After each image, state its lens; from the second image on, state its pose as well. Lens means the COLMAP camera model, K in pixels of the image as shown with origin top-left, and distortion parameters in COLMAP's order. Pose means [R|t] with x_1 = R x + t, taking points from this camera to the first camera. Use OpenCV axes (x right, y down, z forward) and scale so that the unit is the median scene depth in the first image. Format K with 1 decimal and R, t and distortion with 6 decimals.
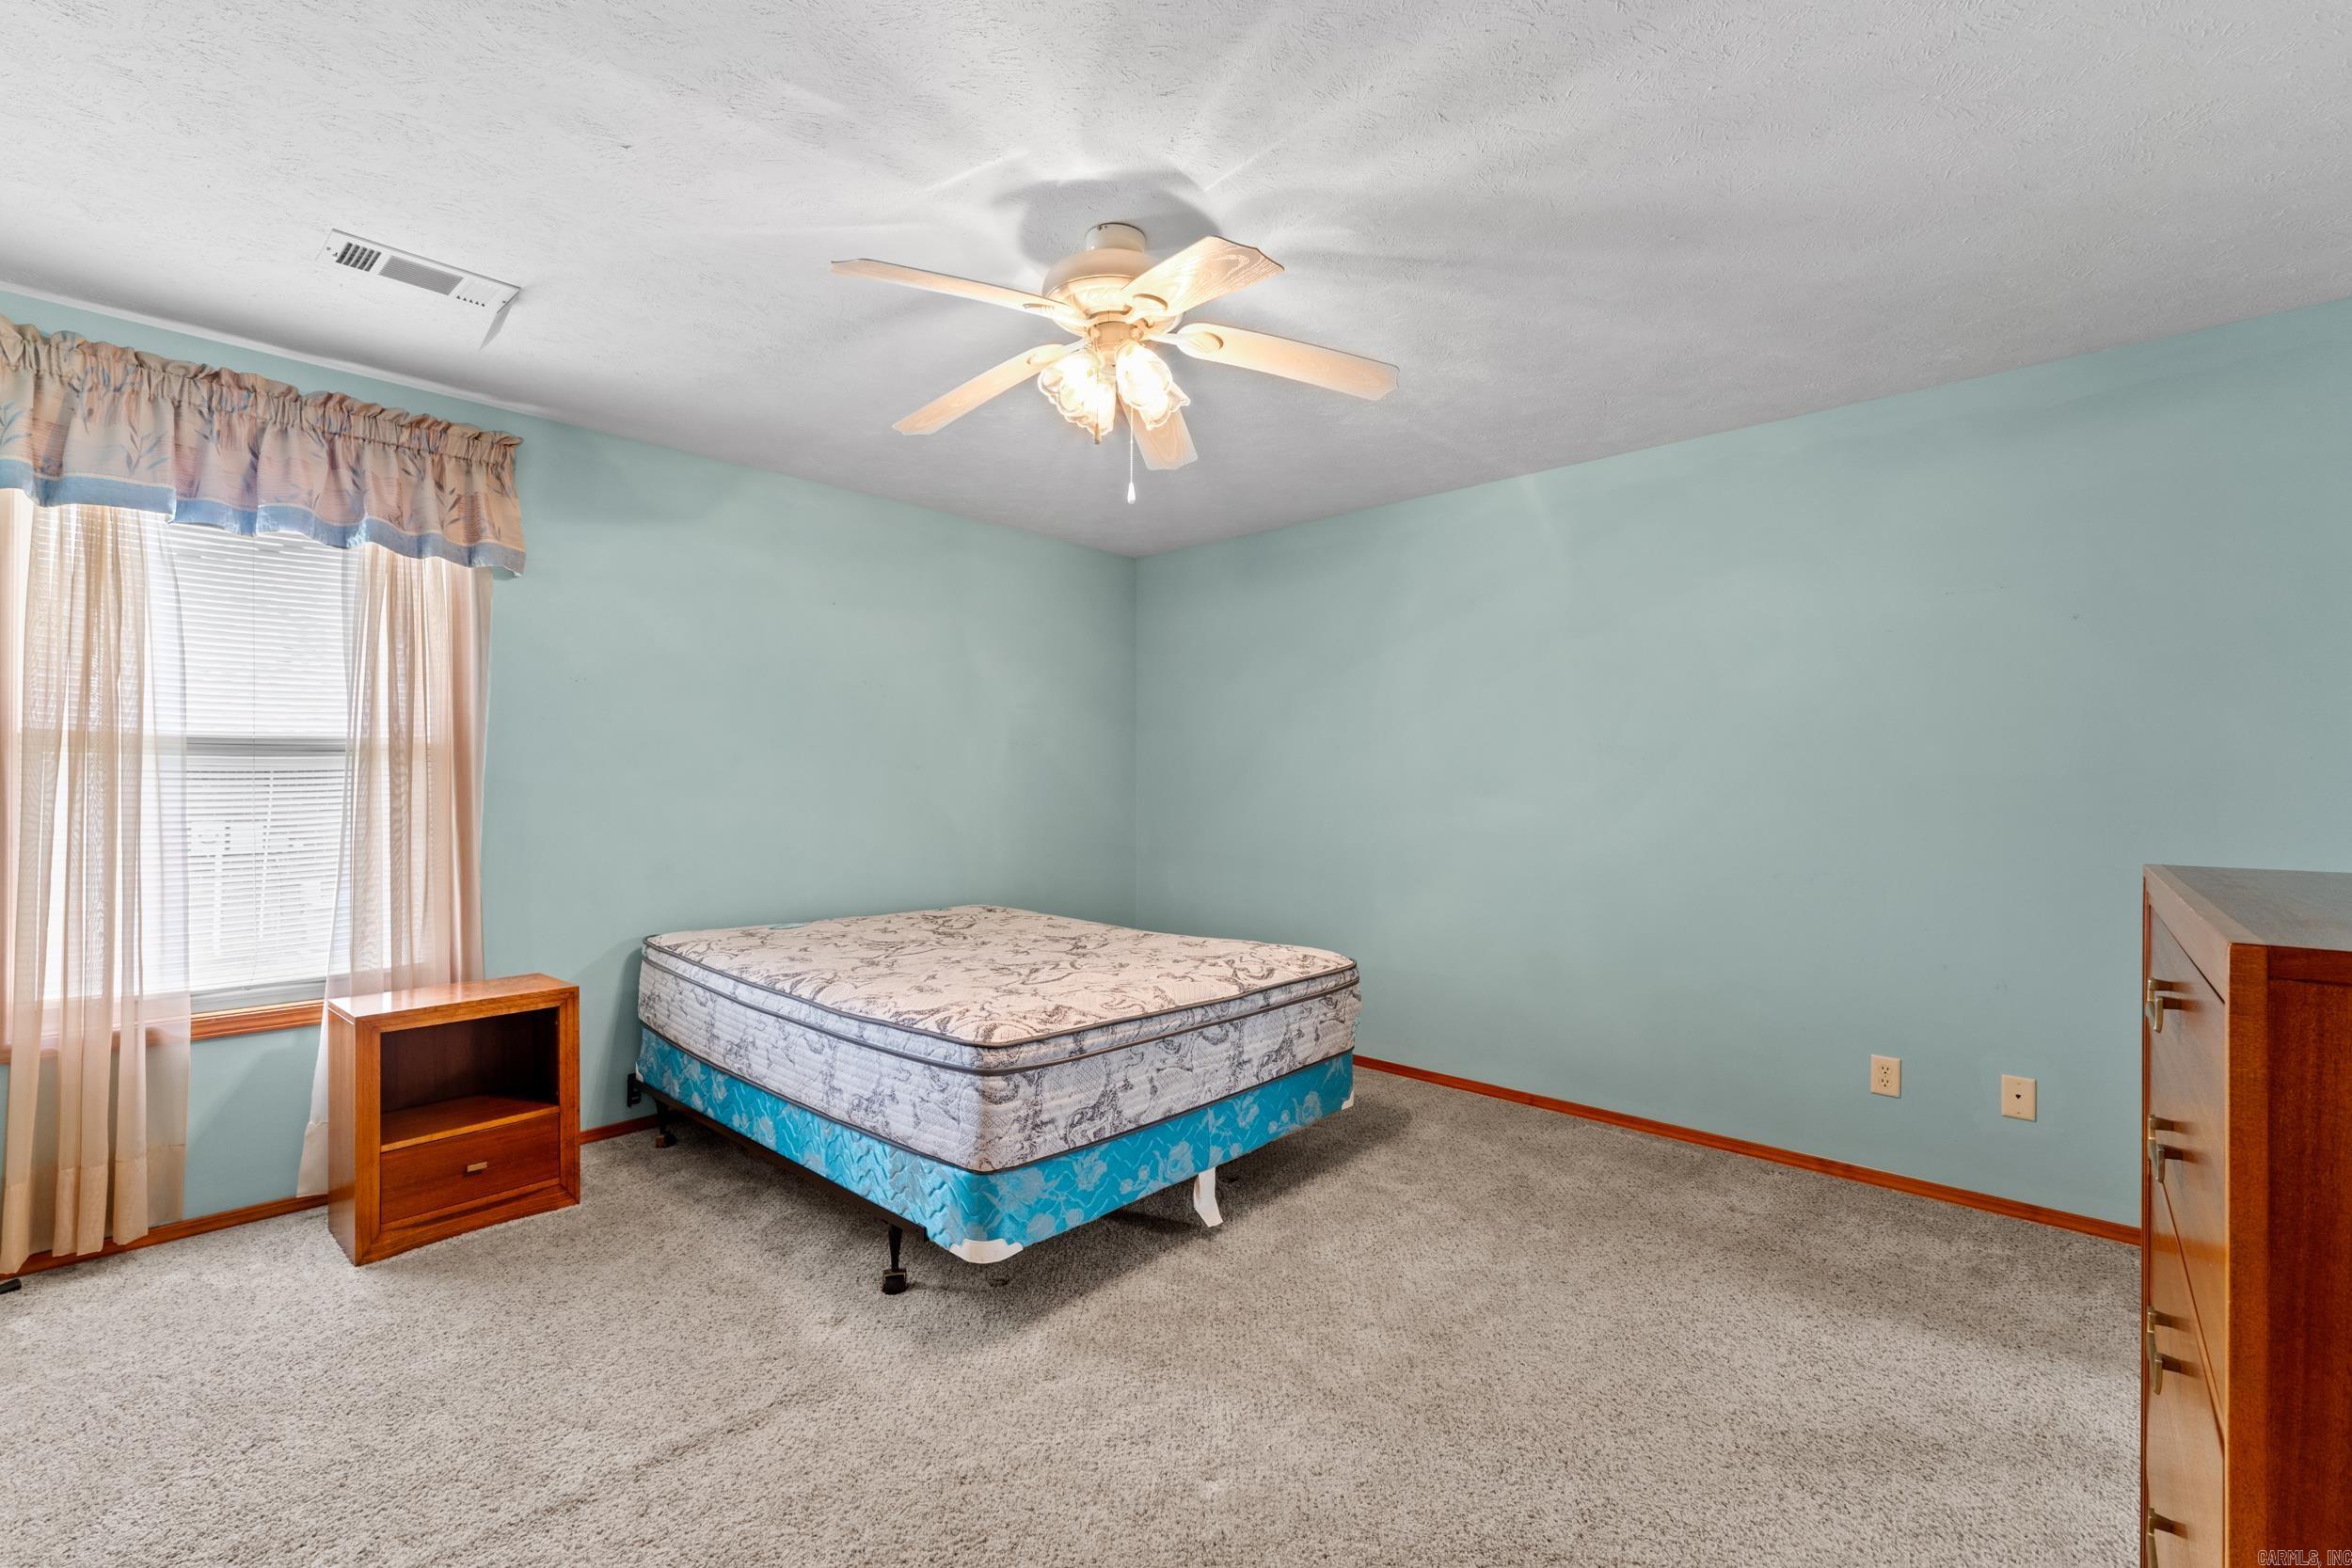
lens RADIAL K [[1005.0, 0, 1172.8], [0, 1005.0, 781.5], [0, 0, 1]] dist [0.004475, 0.000082]
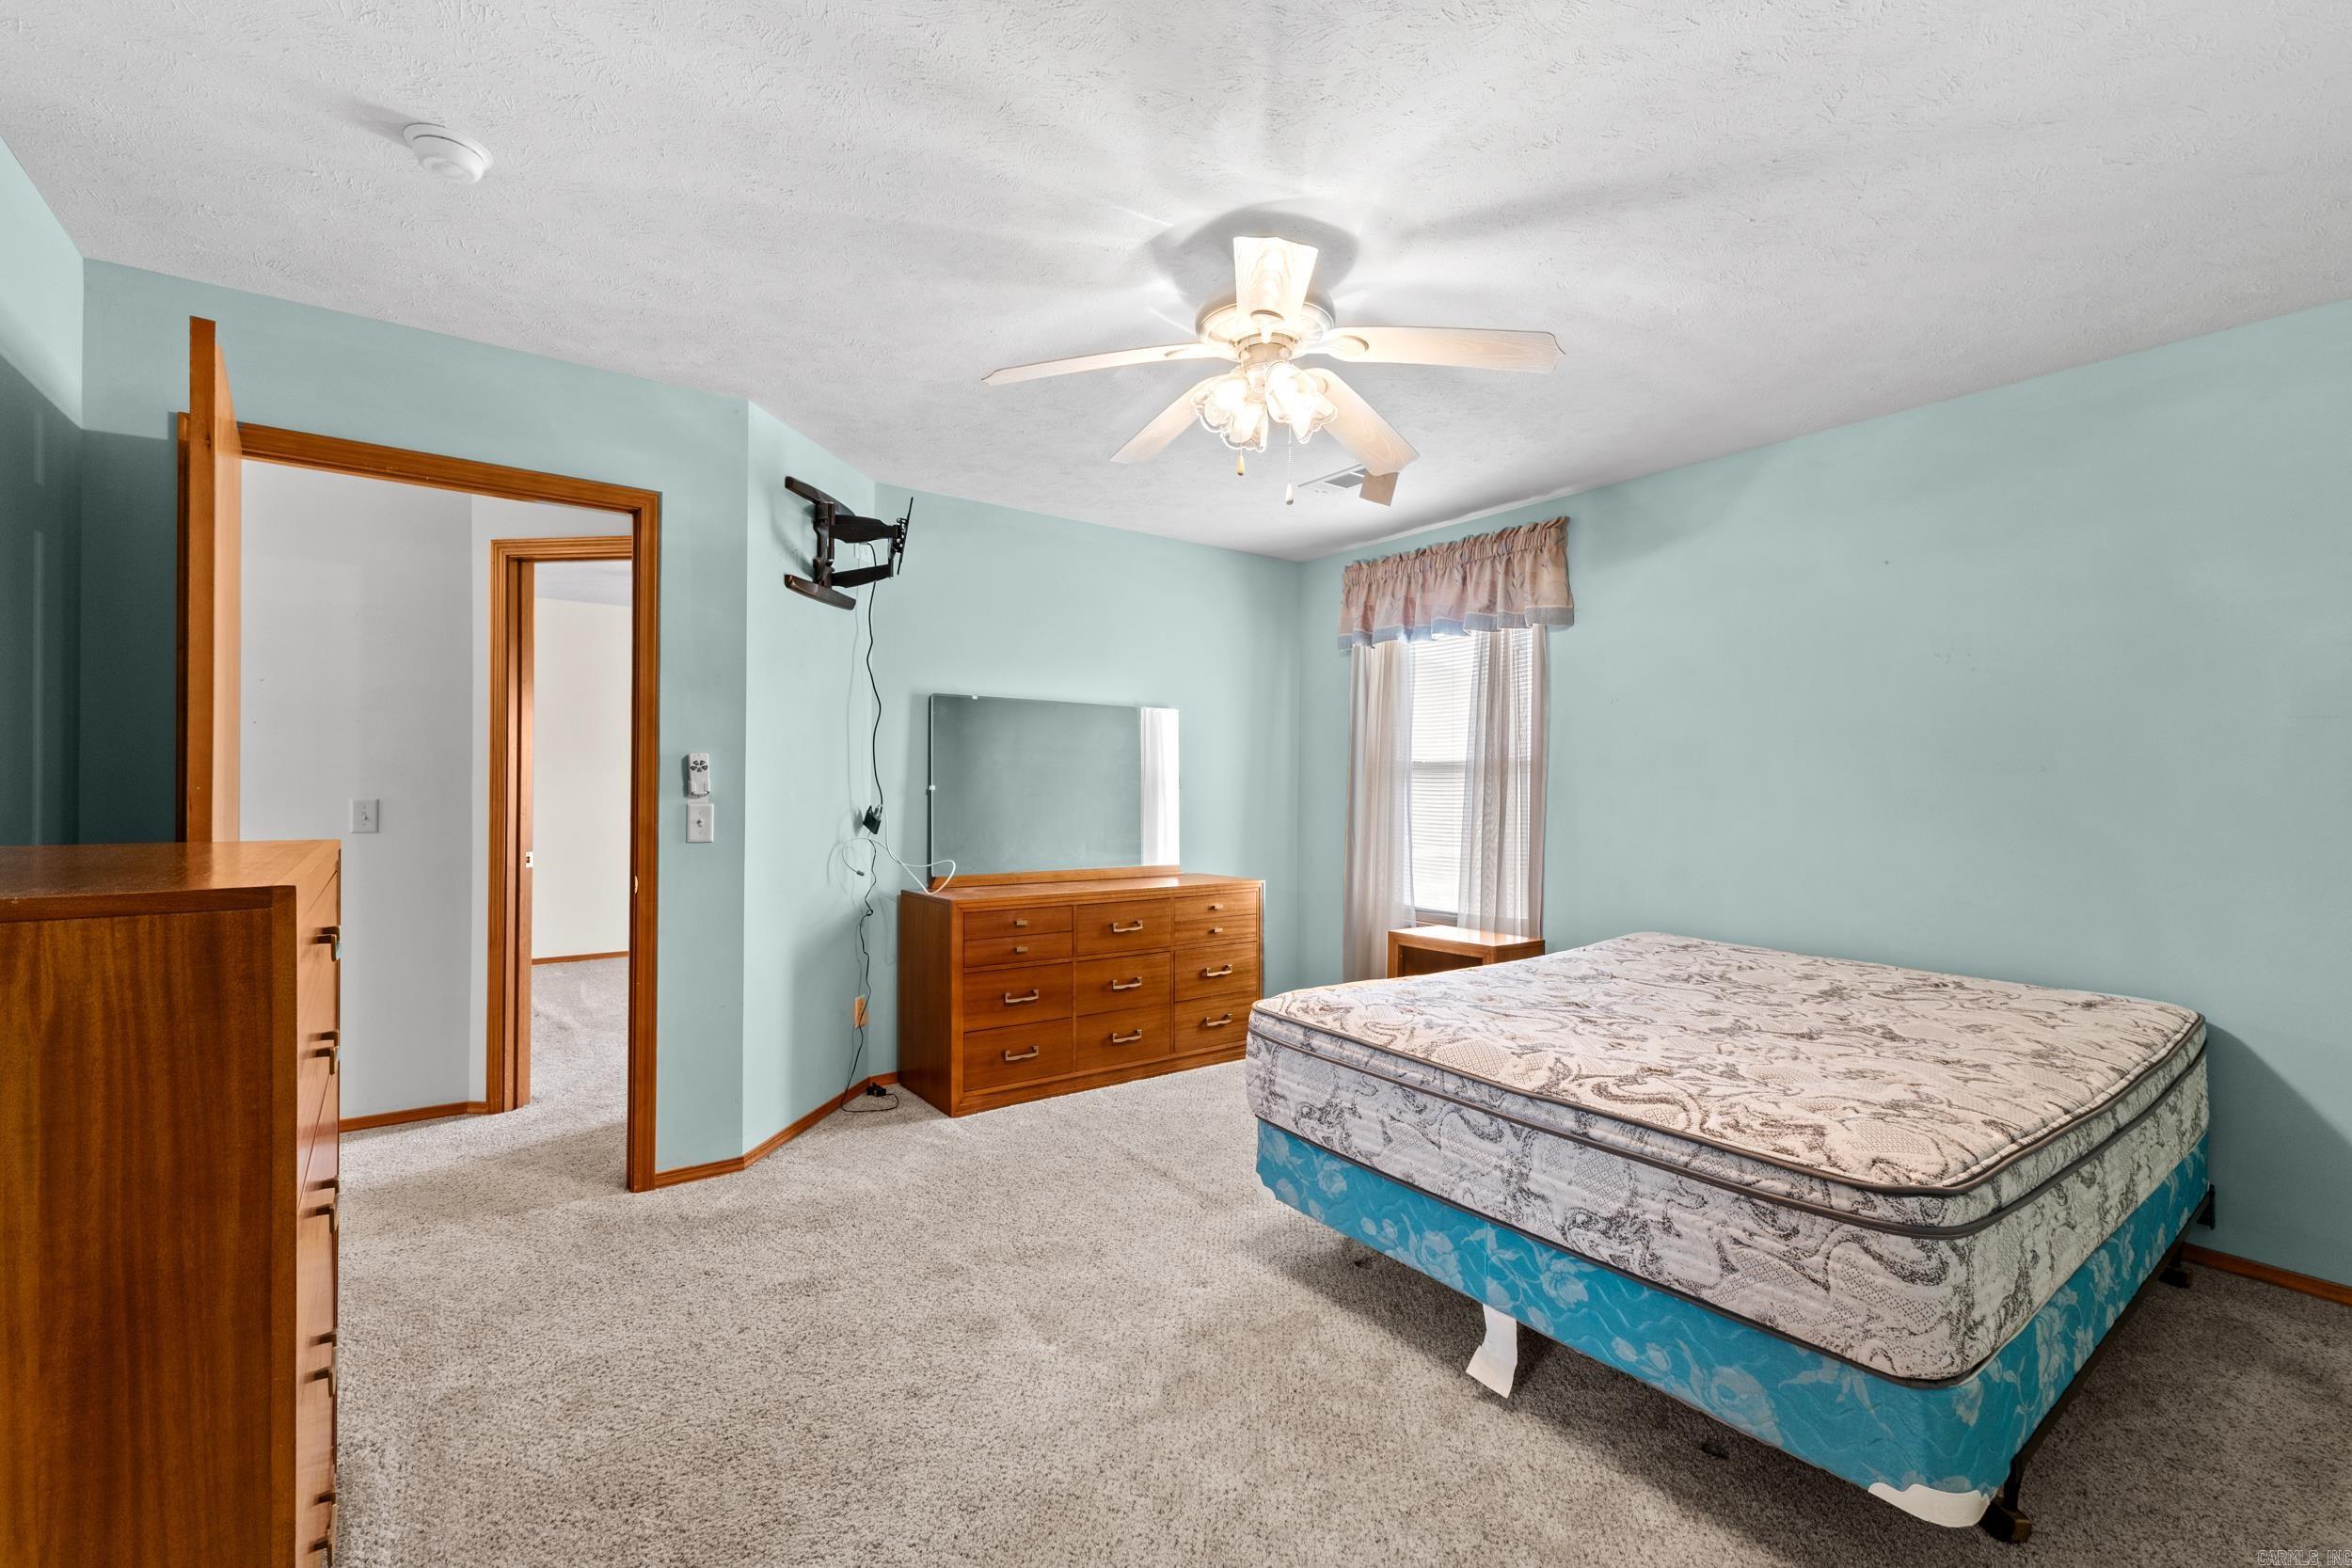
lens RADIAL K [[1005.0, 0, 1171.3], [0, 1005.0, 793.5], [0, 0, 1]] dist [0.004475, 0.000082]
pose [[-0.190748, 0.001459, -0.981638, 0.805840], [-0.007733, 0.999966, 0.002989, 0.006515], [0.981608, 0.008161, -0.190731, 0.903750]]
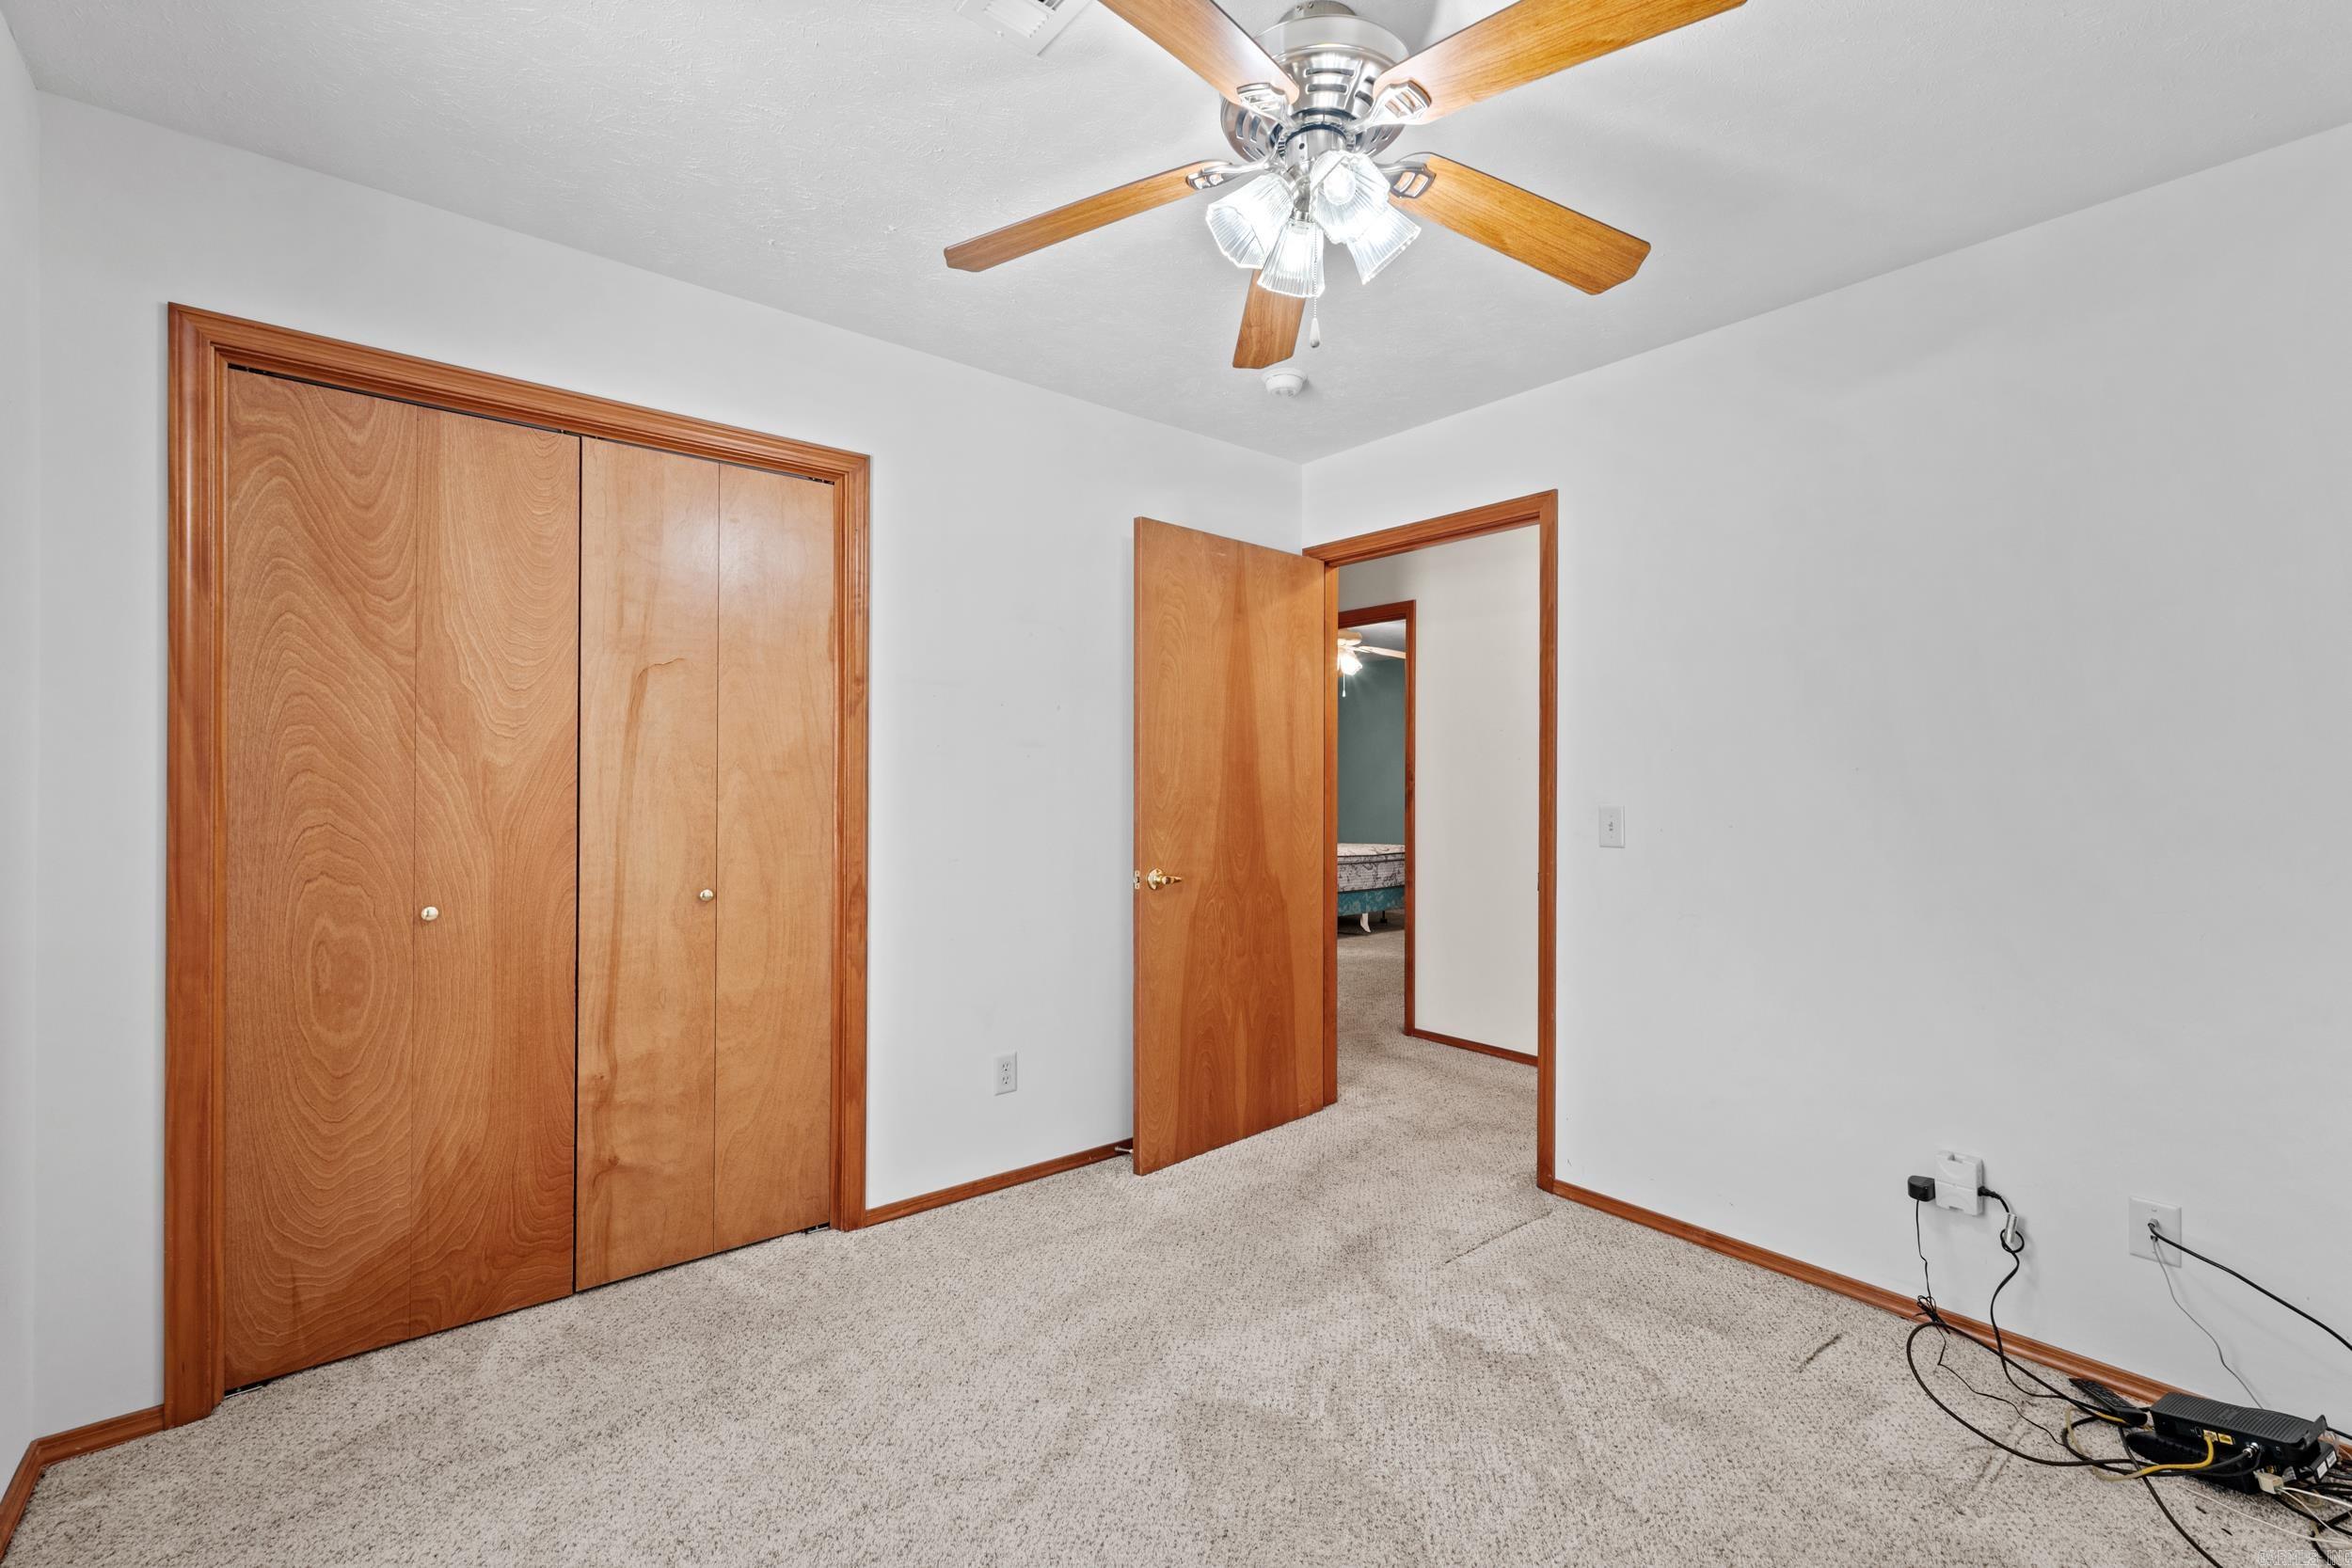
lens RADIAL K [[1005.0, 0, 1173.3], [0, 1005.0, 789.8], [0, 0, 1]] dist [0.004475, 0.000082]
pose [[0.992677, 0.001957, -0.120785, -0.166580], [-0.001816, 0.999998, 0.001275, 0.025744], [0.120787, -0.001047, 0.992678, -1.950812]]
